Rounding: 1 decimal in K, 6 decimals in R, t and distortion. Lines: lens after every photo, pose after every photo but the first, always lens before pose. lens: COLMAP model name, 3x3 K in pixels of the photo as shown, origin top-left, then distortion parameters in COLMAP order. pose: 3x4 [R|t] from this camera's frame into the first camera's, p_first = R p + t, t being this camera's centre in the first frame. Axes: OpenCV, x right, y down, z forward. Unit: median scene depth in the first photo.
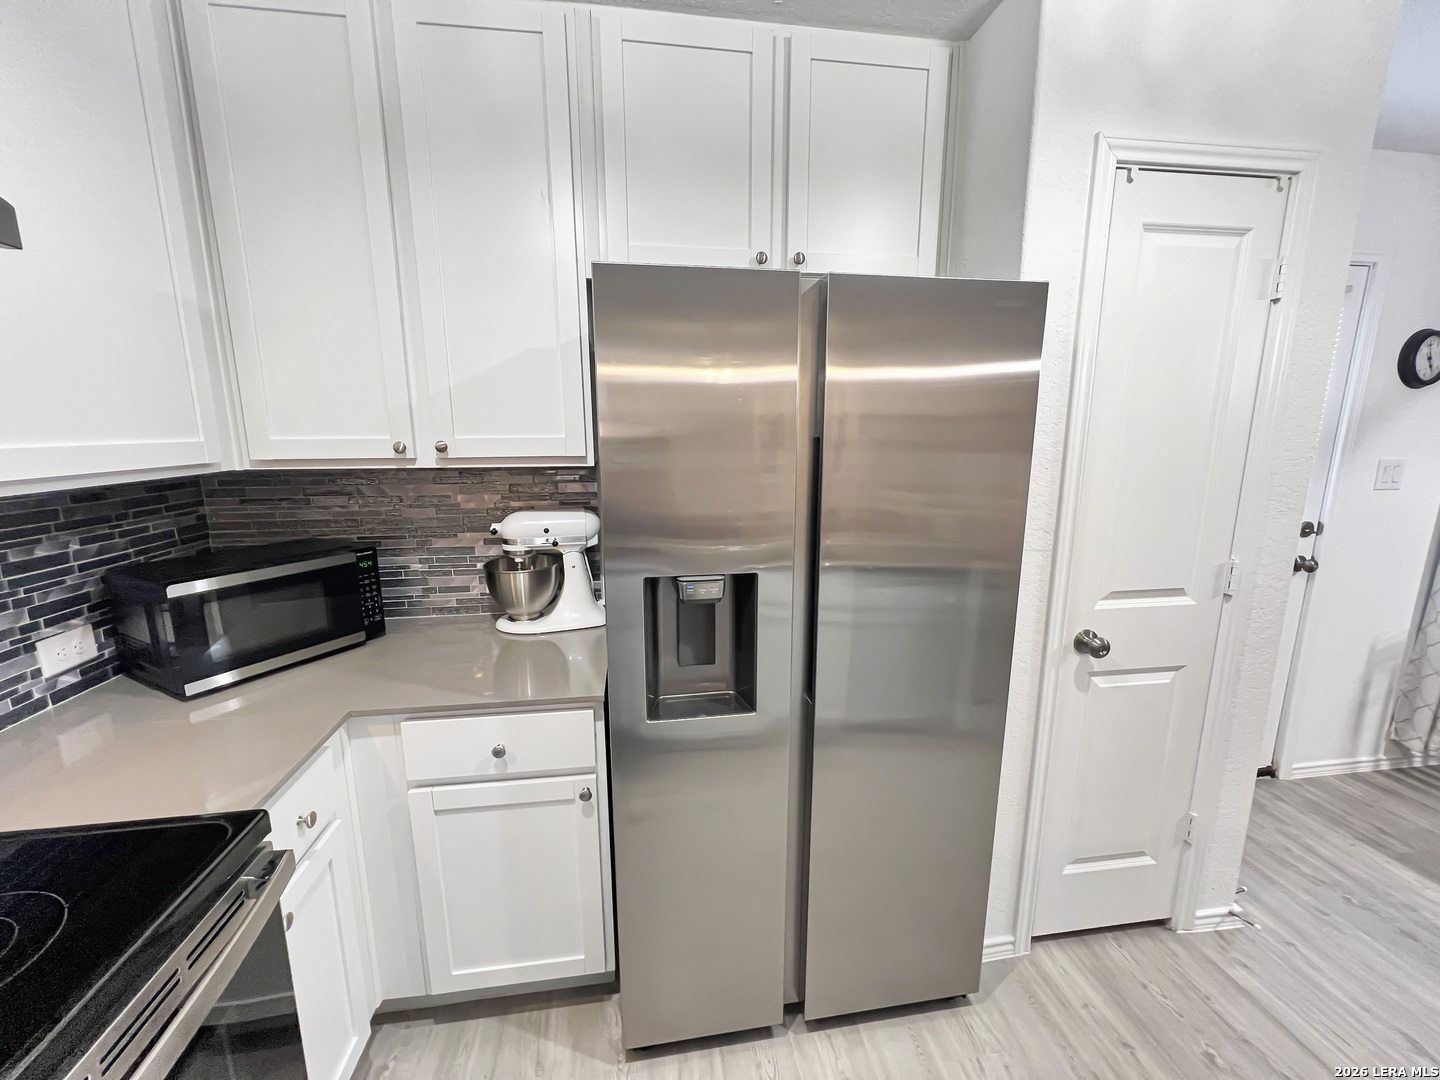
lens RADIAL K [[577.1, 0, 719.0], [0, 577.1, 539.4], [0, 0, 1]] dist [-0.001619, 0.000560]
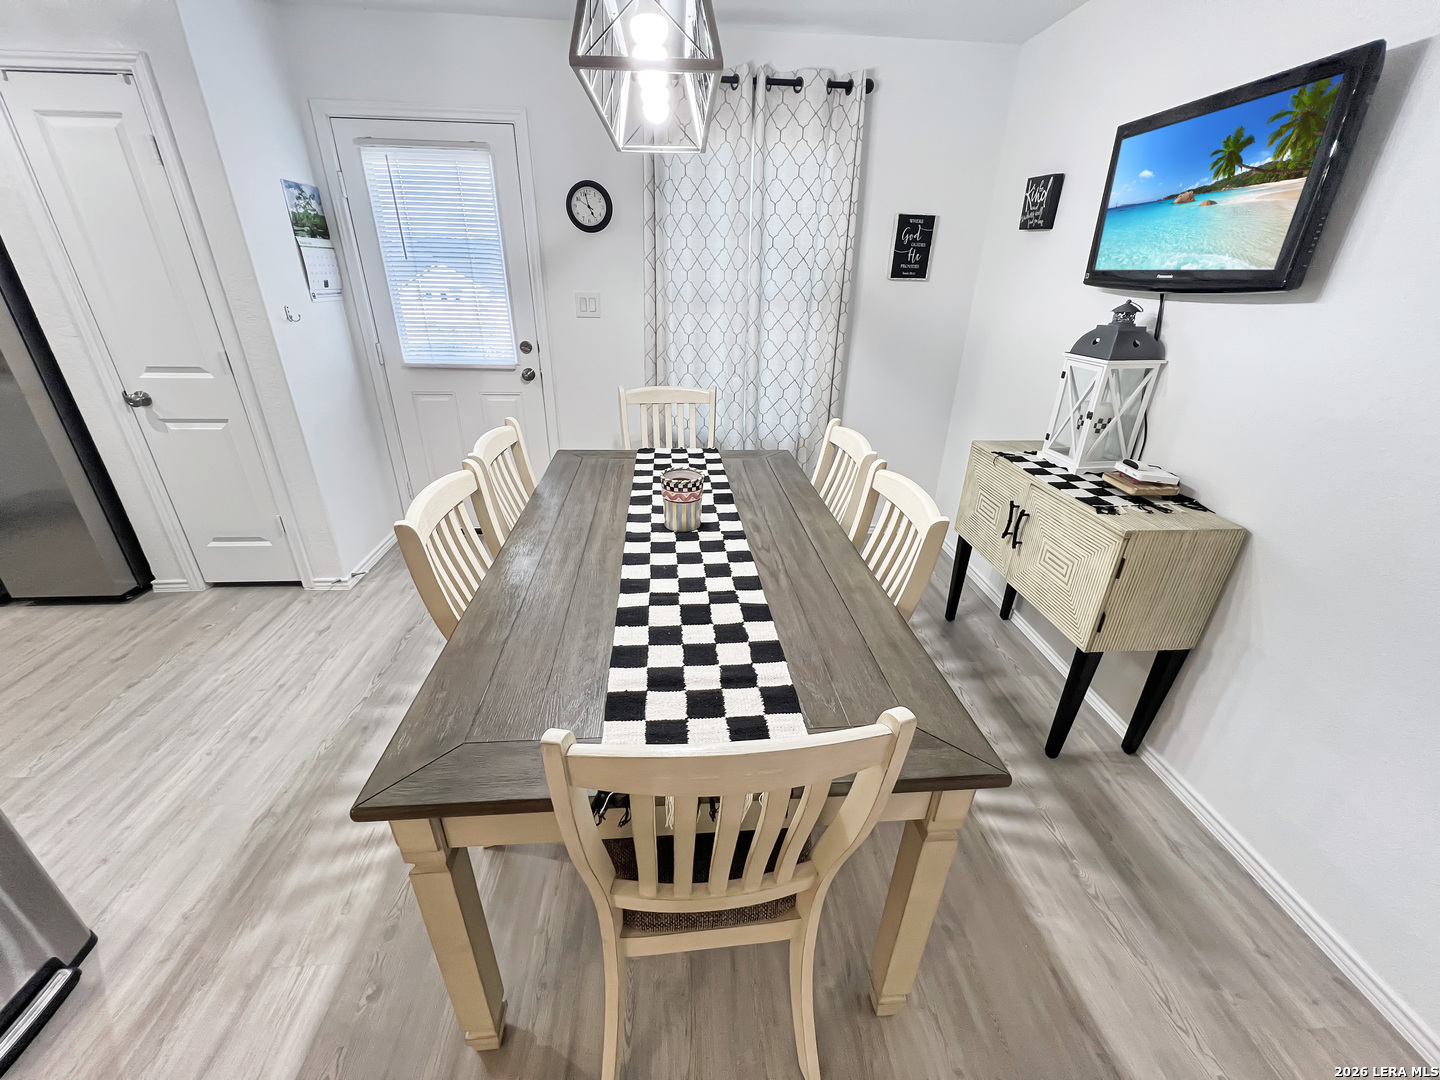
lens RADIAL K [[573.6, 0, 718.1], [0, 573.6, 539.6], [0, 0, 1]] dist [0.000458, -0.000573]
pose [[0.996648, 0.052108, -0.063065, 2.380568], [-0.034817, 0.967774, 0.249401, 0.100788], [0.074028, -0.246369, 0.966345, -0.546009]]
